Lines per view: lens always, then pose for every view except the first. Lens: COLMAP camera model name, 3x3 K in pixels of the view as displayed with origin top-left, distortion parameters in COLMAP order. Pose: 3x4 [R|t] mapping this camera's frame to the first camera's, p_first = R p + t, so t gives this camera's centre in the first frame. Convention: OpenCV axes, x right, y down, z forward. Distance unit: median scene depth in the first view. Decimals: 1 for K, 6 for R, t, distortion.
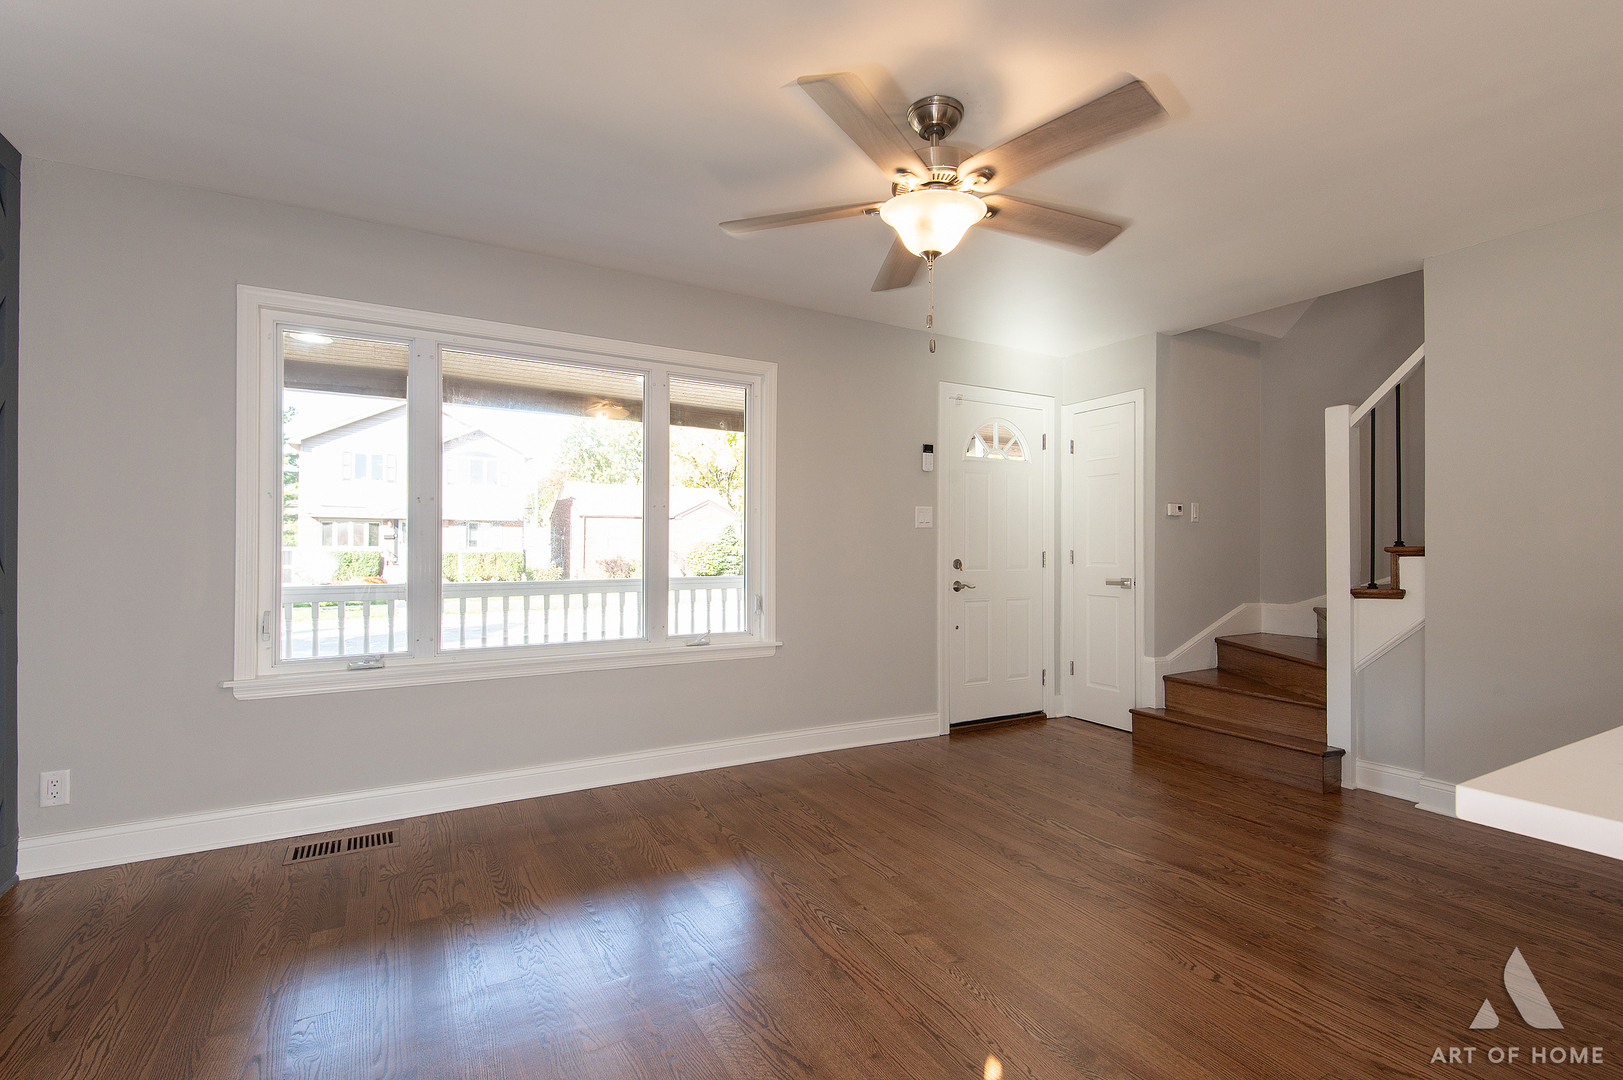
lens RADIAL K [[718.6, 0, 804.7], [0, 718.6, 543.5], [0, 0, 1]] dist [0.011592, -0.000524]
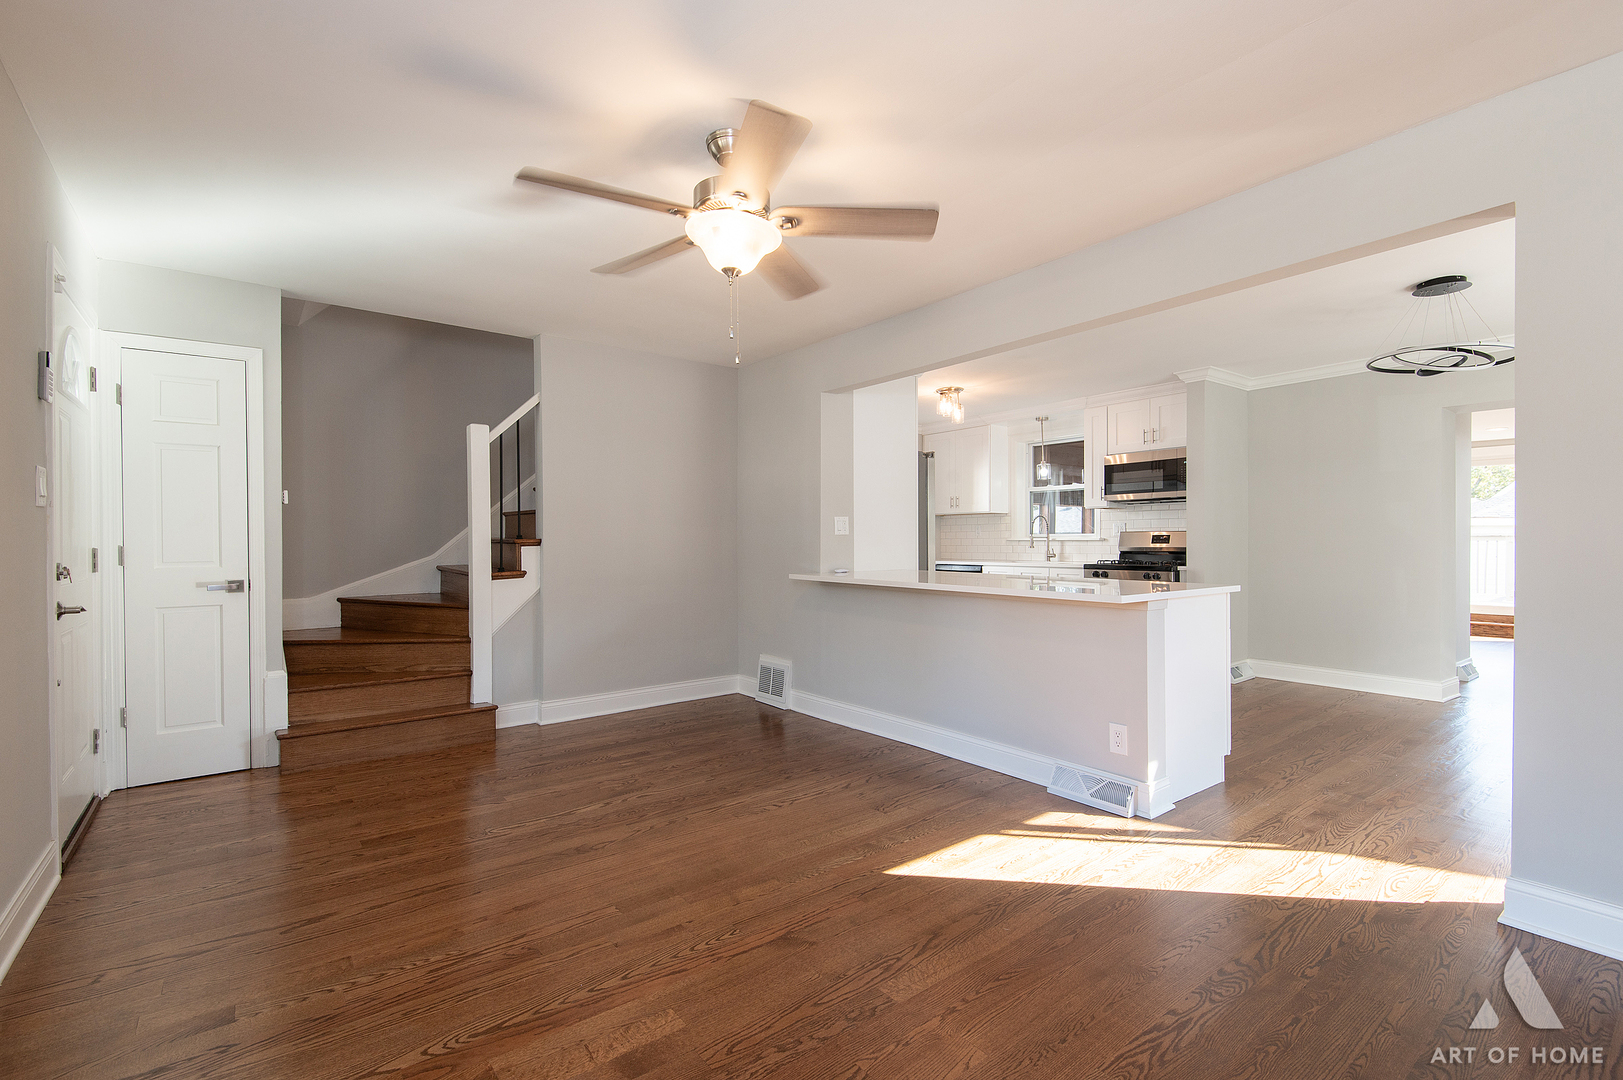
lens RADIAL K [[718.6, 0, 804.7], [0, 718.6, 543.5], [0, 0, 1]] dist [0.011592, -0.000524]
pose [[-0.133152, -0.006883, 0.991072, -0.544920], [-0.002178, 0.999976, 0.006652, 0.001380], [-0.991093, -0.001273, -0.133163, 0.609754]]
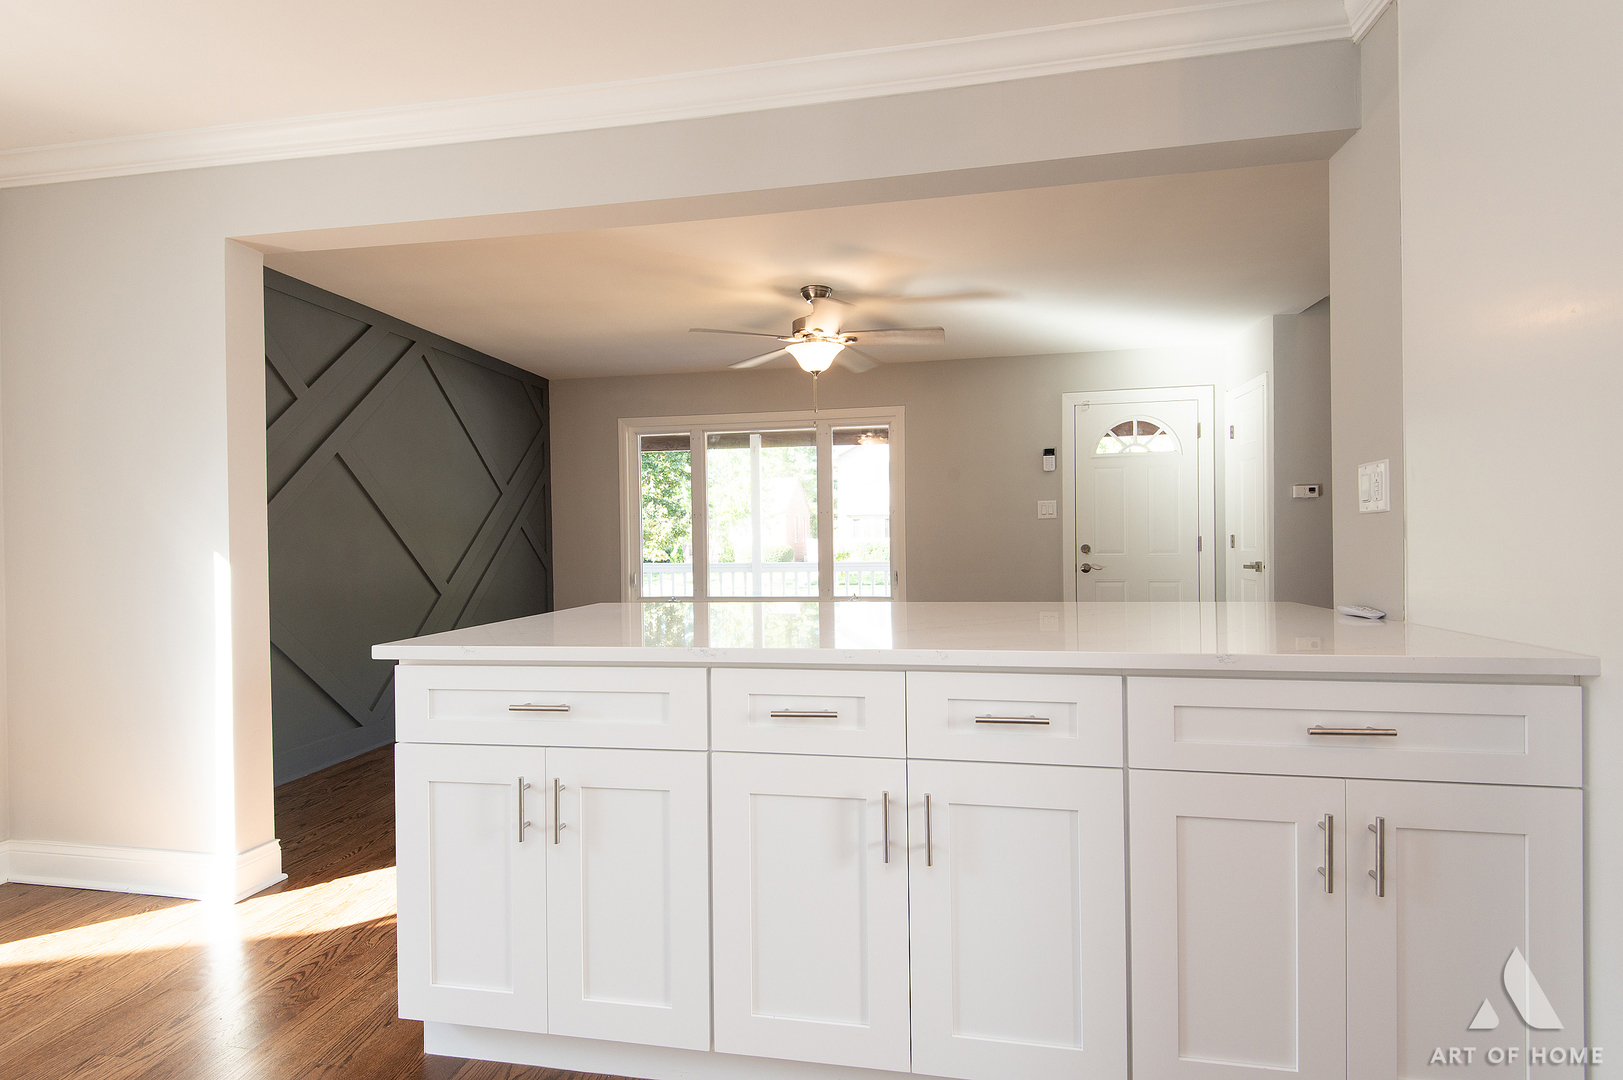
lens RADIAL K [[718.6, 0, 804.7], [0, 718.6, 543.5], [0, 0, 1]] dist [0.011592, -0.000524]
pose [[0.773958, -0.010747, -0.633146, 0.739555], [0.021614, 0.999722, 0.009452, -0.000584], [0.632868, -0.021000, 0.773975, -0.225641]]
